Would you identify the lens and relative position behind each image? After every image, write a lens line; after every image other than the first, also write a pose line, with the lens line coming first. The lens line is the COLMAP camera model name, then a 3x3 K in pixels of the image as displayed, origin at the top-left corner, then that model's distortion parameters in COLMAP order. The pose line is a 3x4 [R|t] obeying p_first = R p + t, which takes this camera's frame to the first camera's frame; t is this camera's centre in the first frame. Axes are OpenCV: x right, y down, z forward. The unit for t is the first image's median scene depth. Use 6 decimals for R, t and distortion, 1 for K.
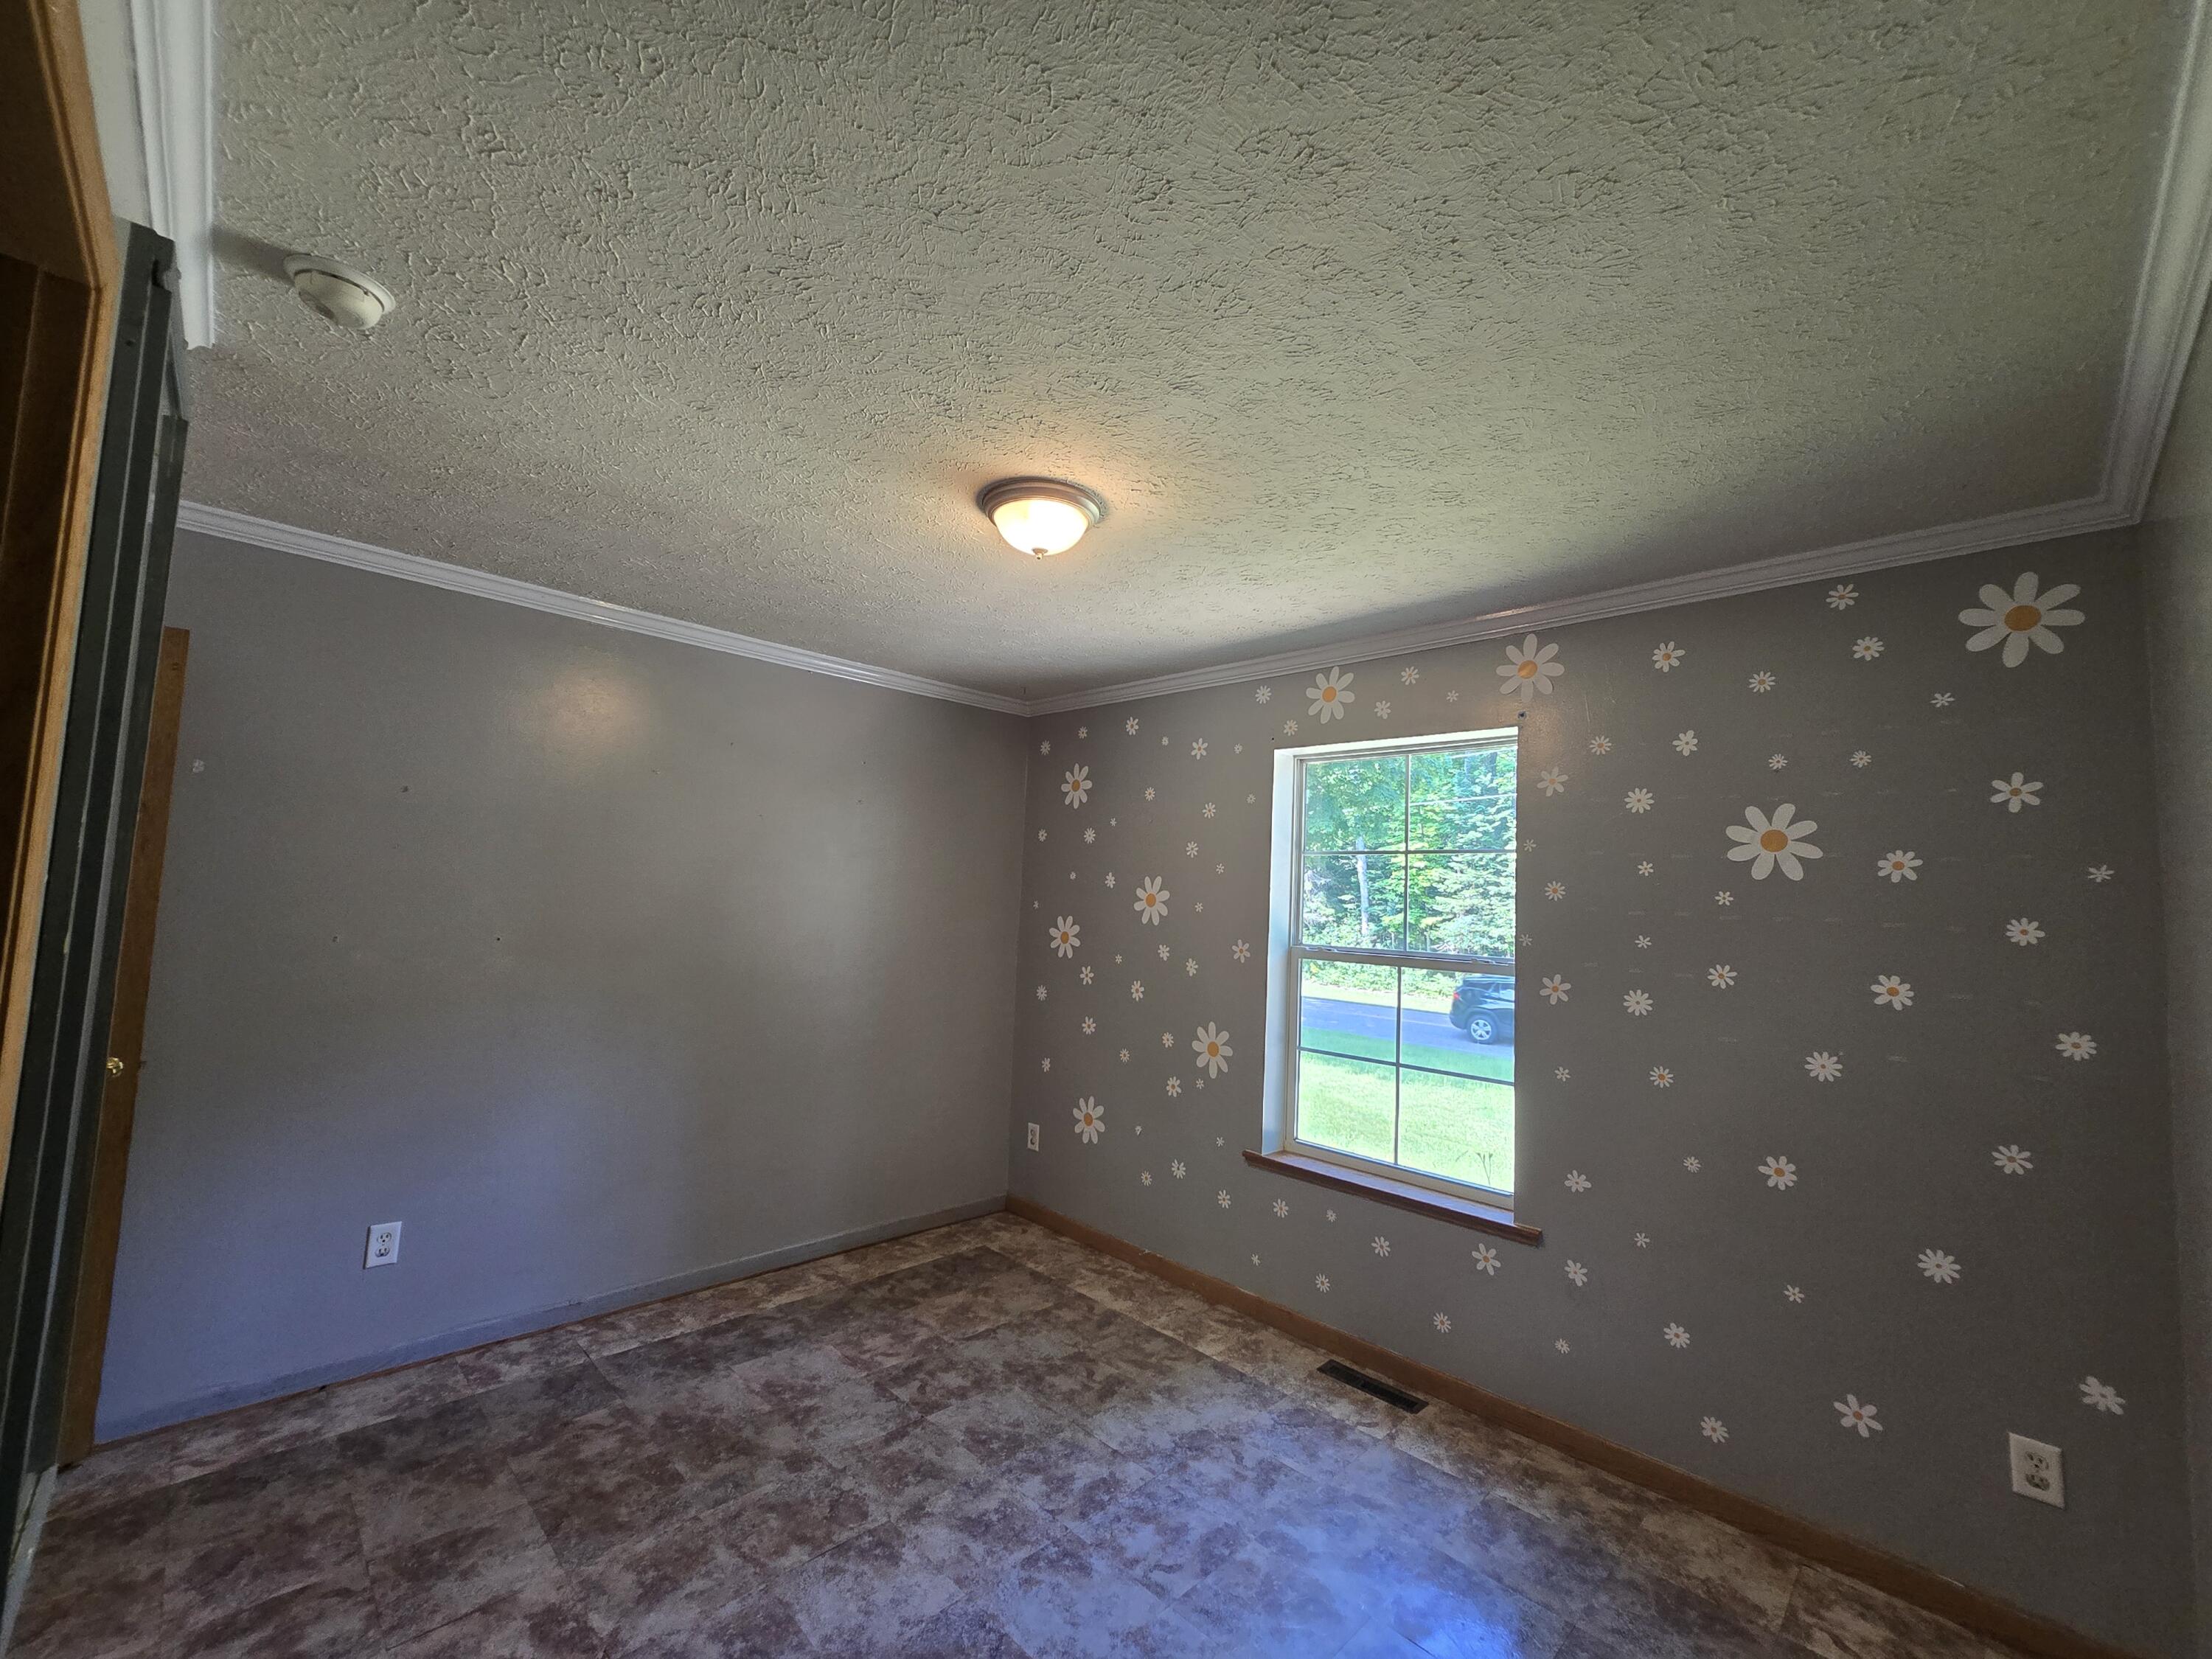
lens RADIAL K [[907.0, 0, 1098.2], [0, 907.0, 833.1], [0, 0, 1]] dist [-0.005603, 0.001781]
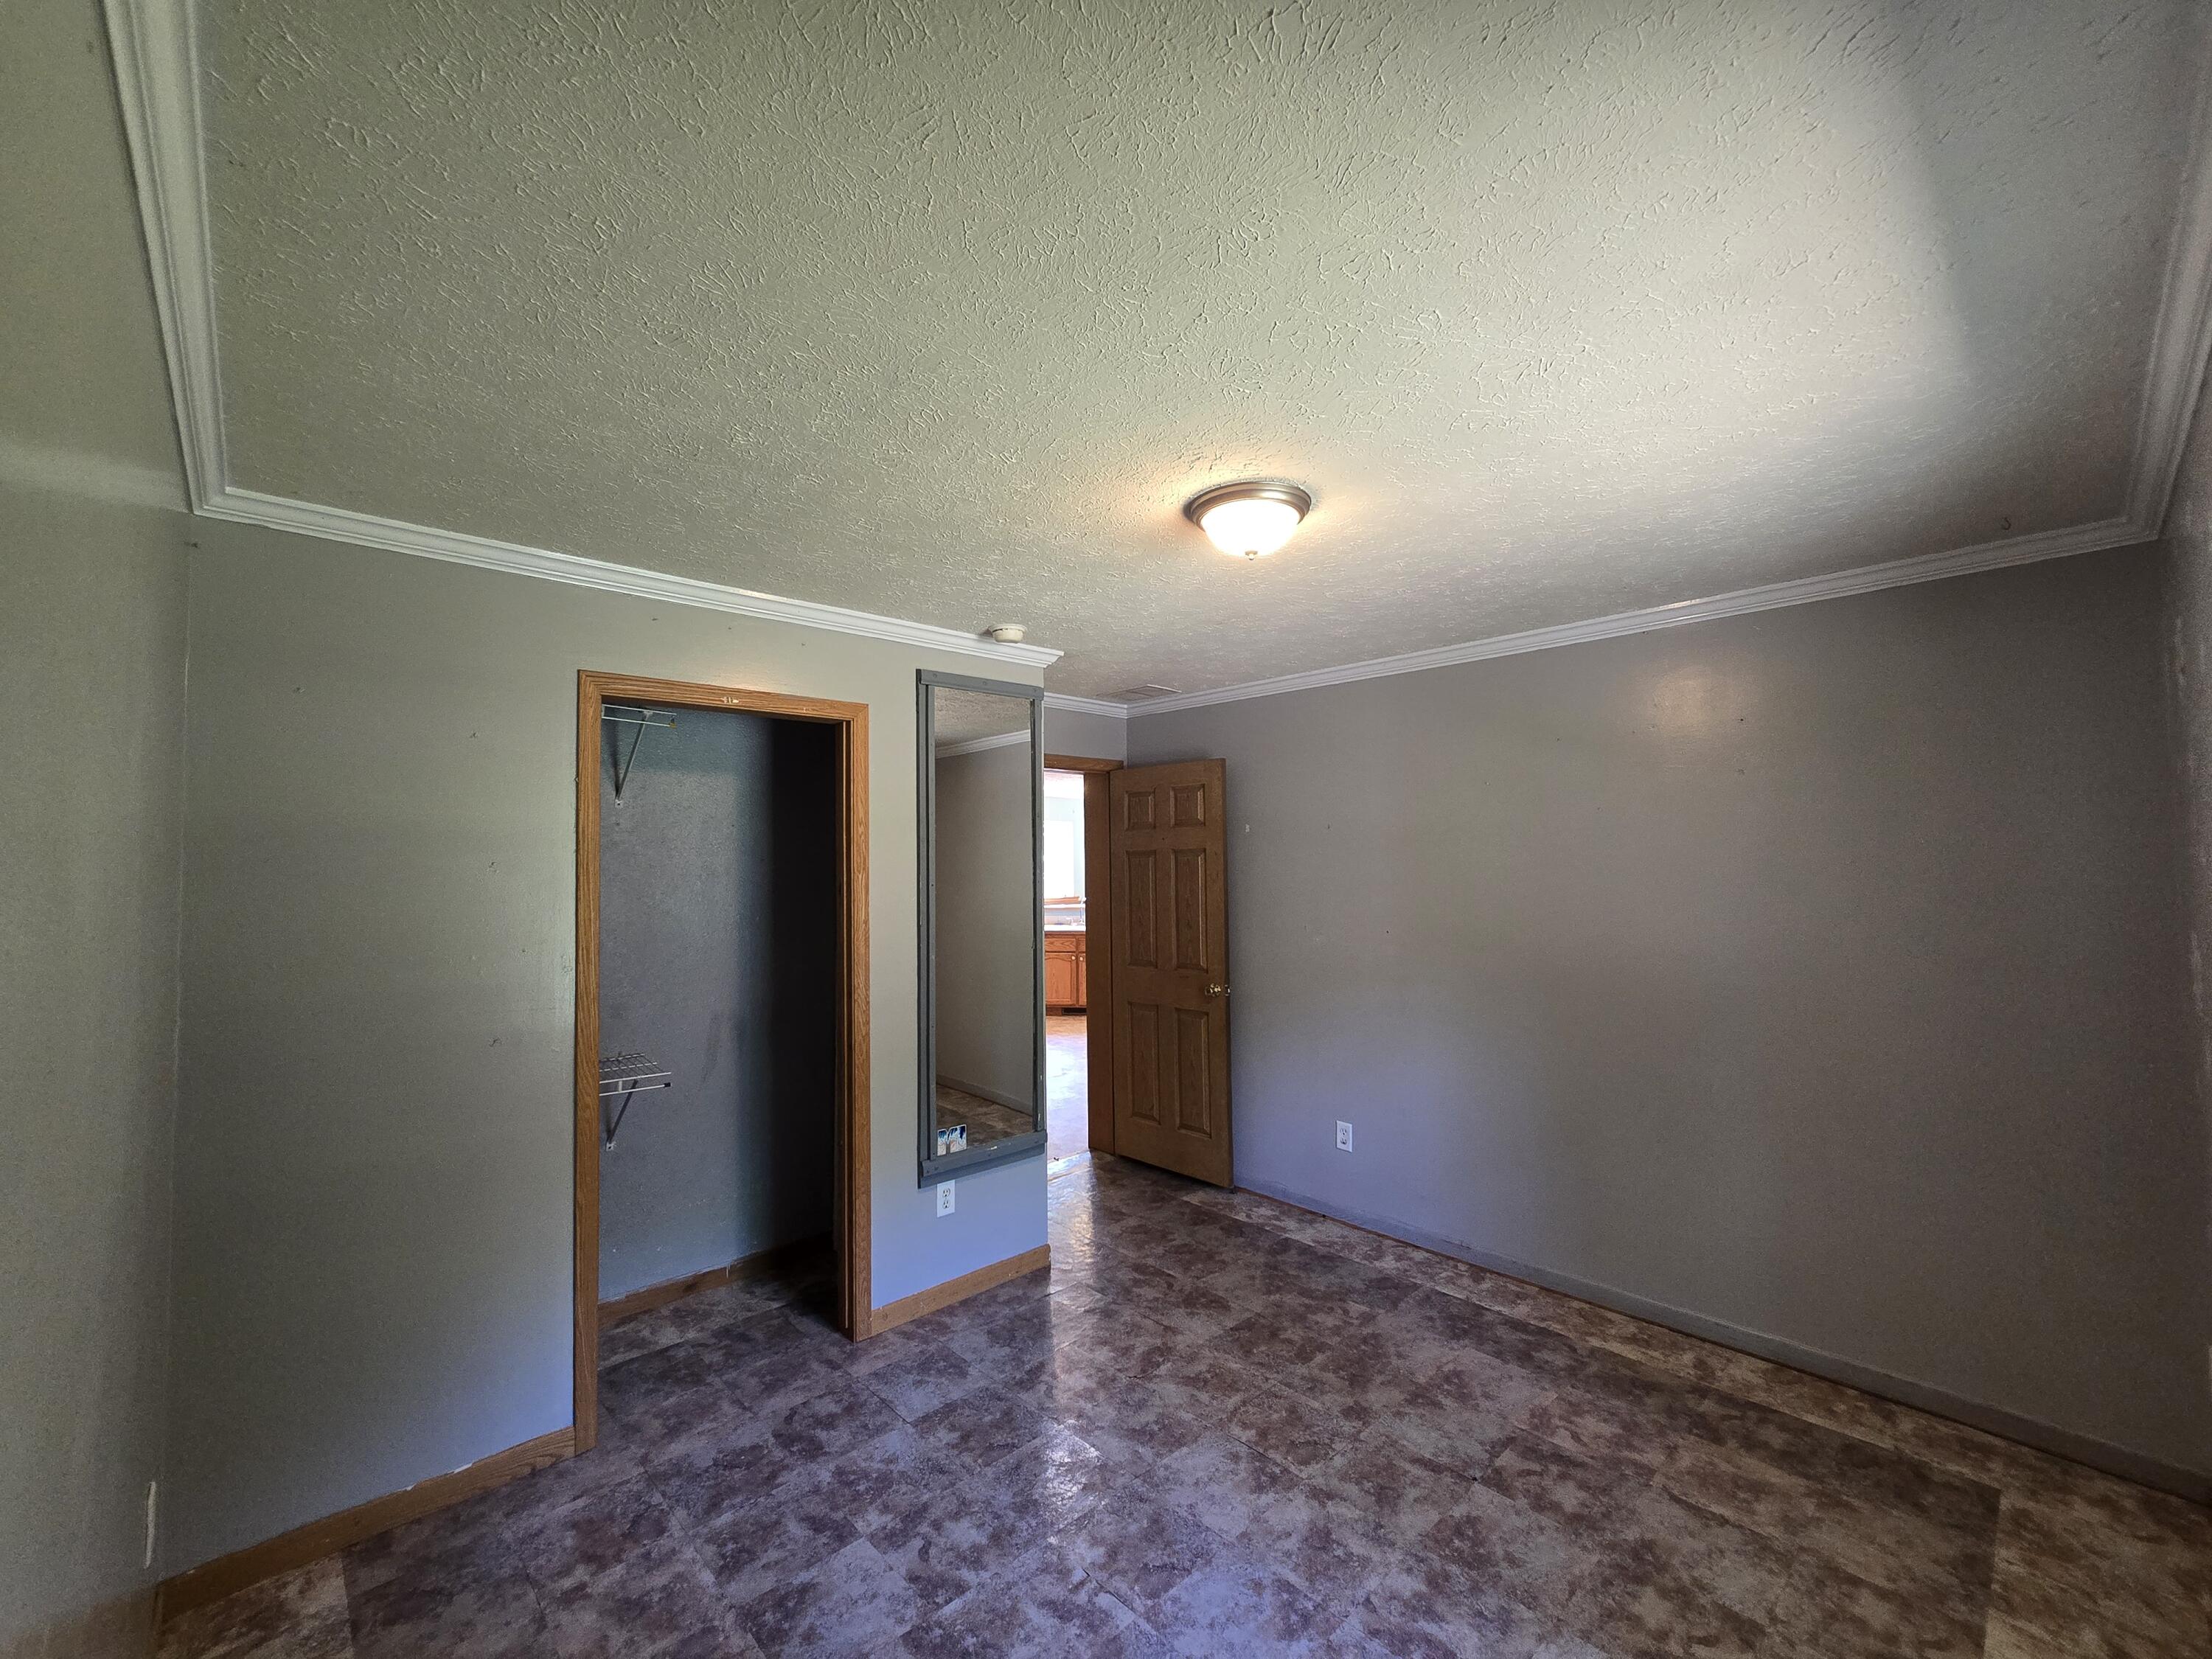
lens RADIAL K [[907.0, 0, 1096.1], [0, 907.0, 823.0], [0, 0, 1]] dist [-0.005603, 0.001781]
pose [[-0.033030, -0.086204, -0.995730, 0.810617], [0.082423, 0.992645, -0.088671, 0.050009], [0.996050, -0.085000, -0.025682, 0.744691]]
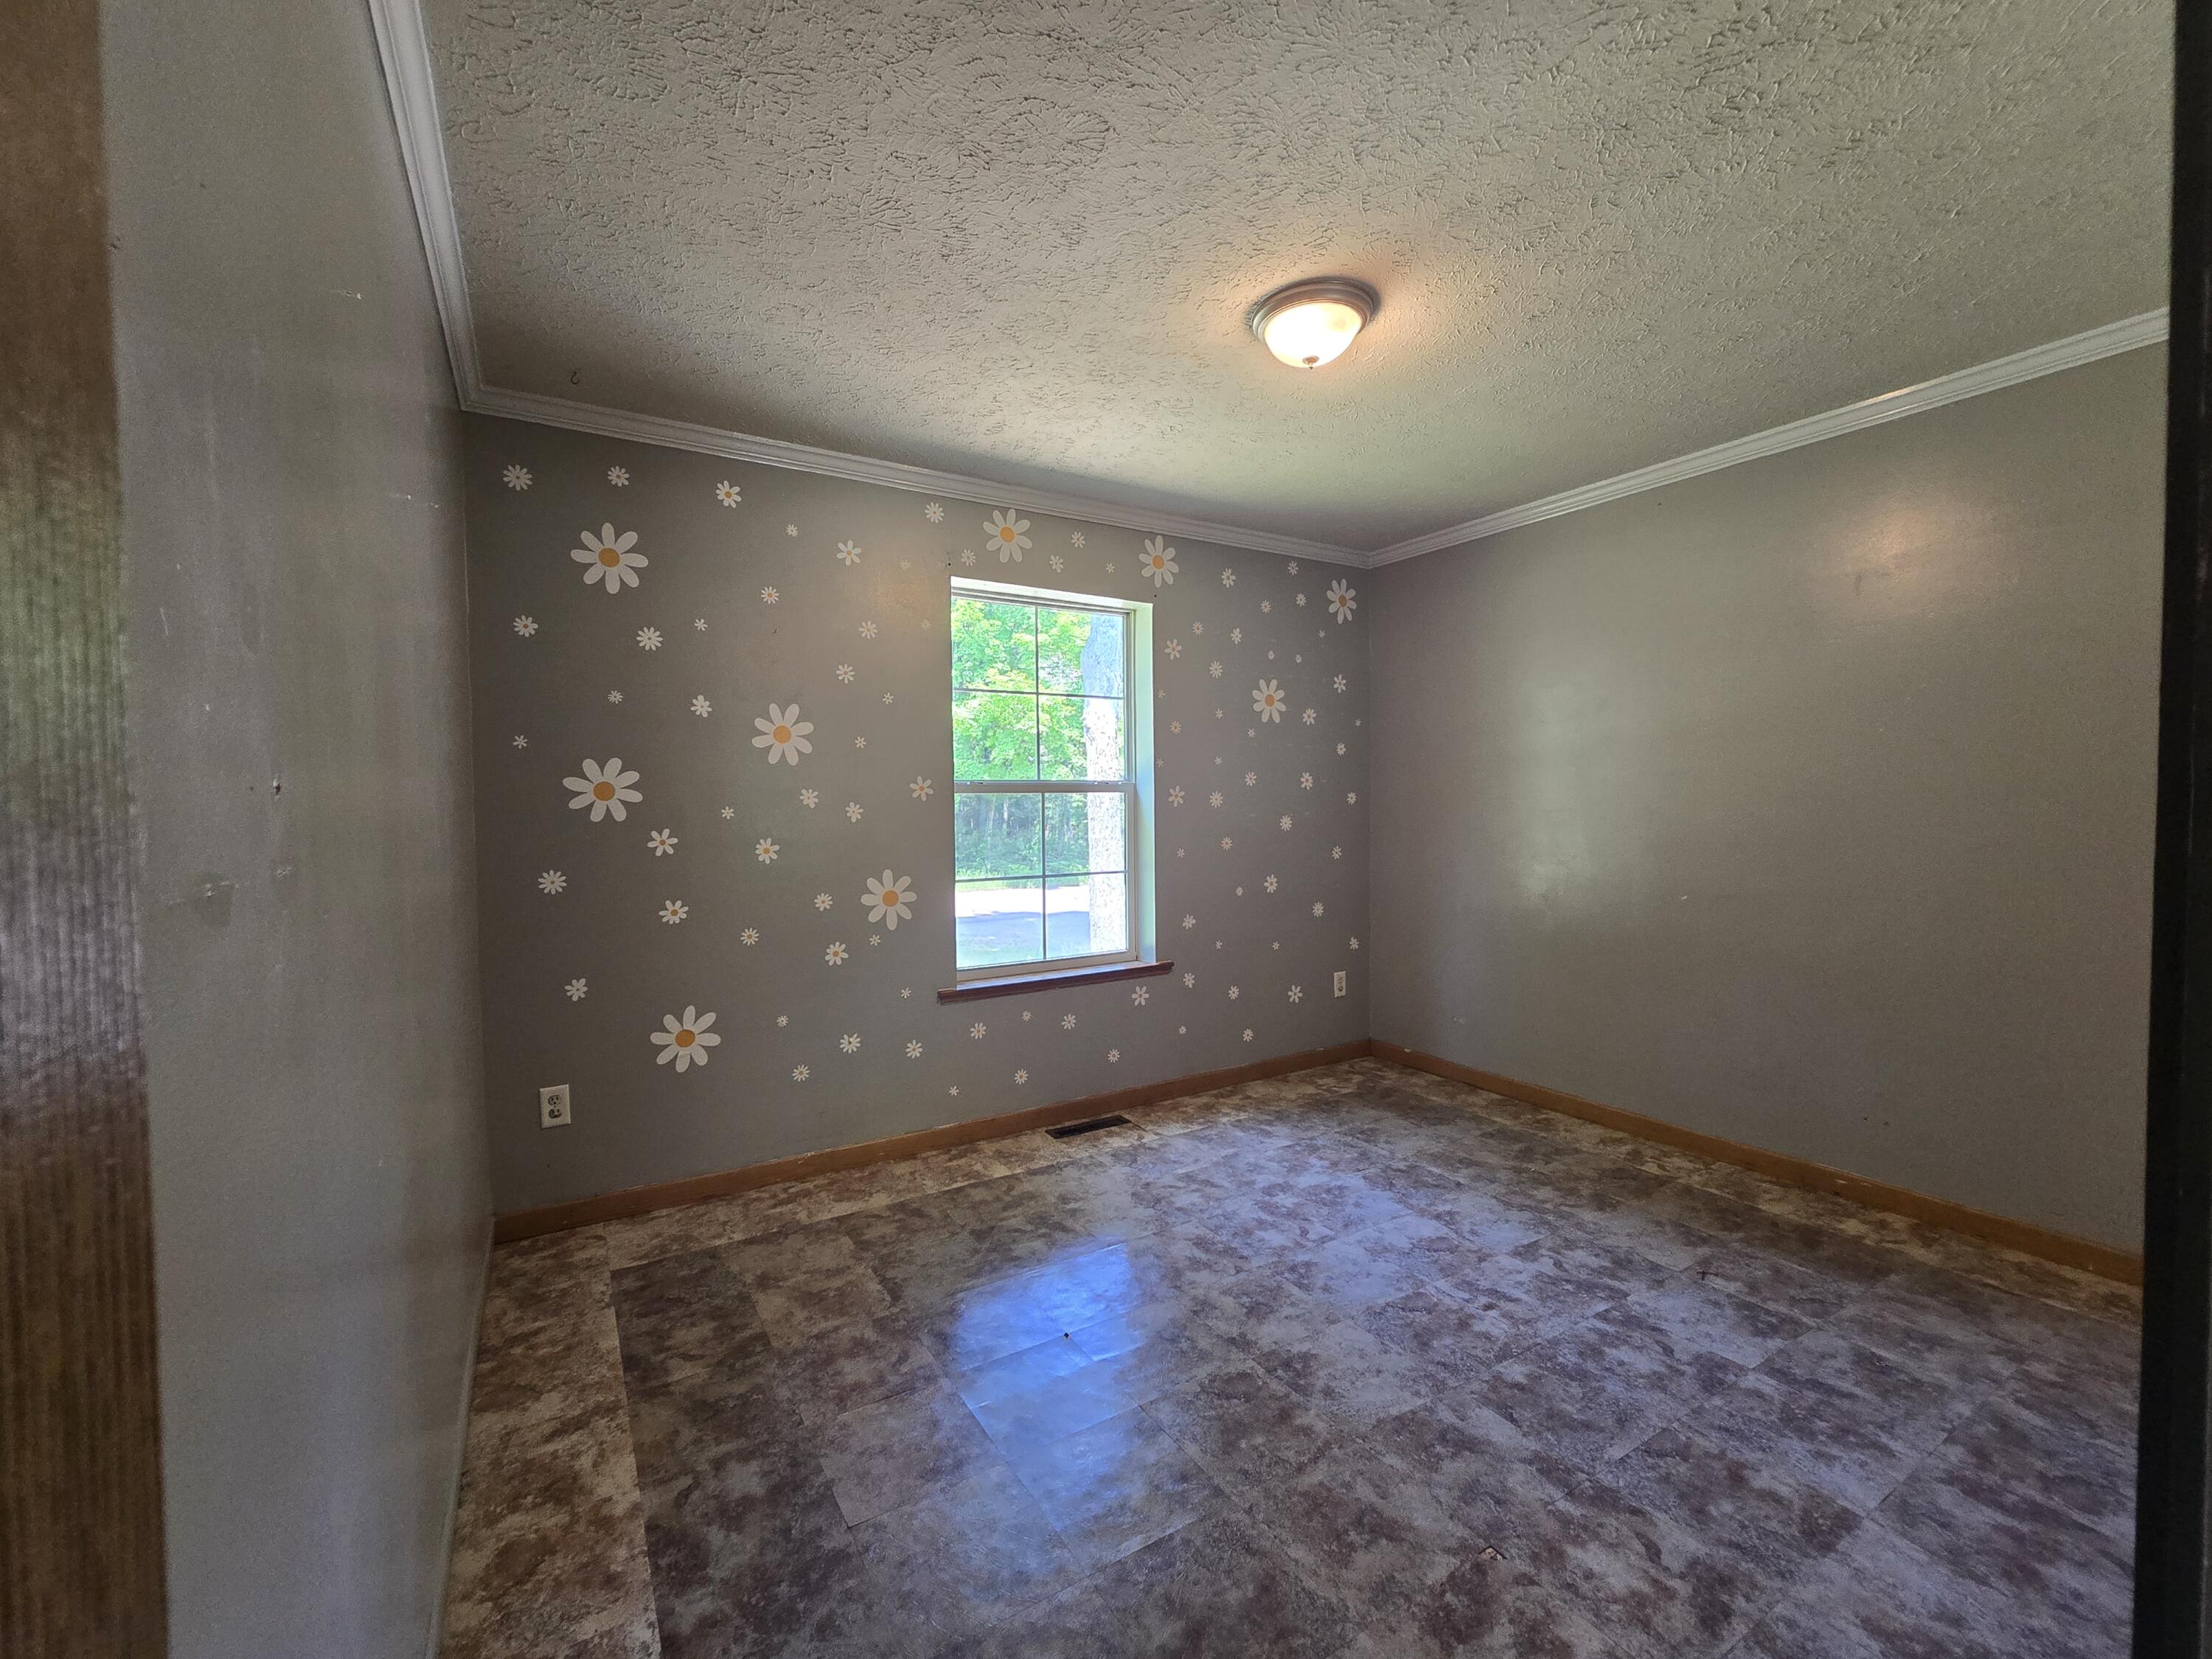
lens RADIAL K [[907.0, 0, 1093.3], [0, 907.0, 837.0], [0, 0, 1]] dist [-0.005603, 0.001781]
pose [[0.236051, -0.082521, 0.968230, -1.011755], [-0.051707, 0.993909, 0.097316, 0.113040], [-0.970364, -0.073036, 0.230347, 0.864415]]
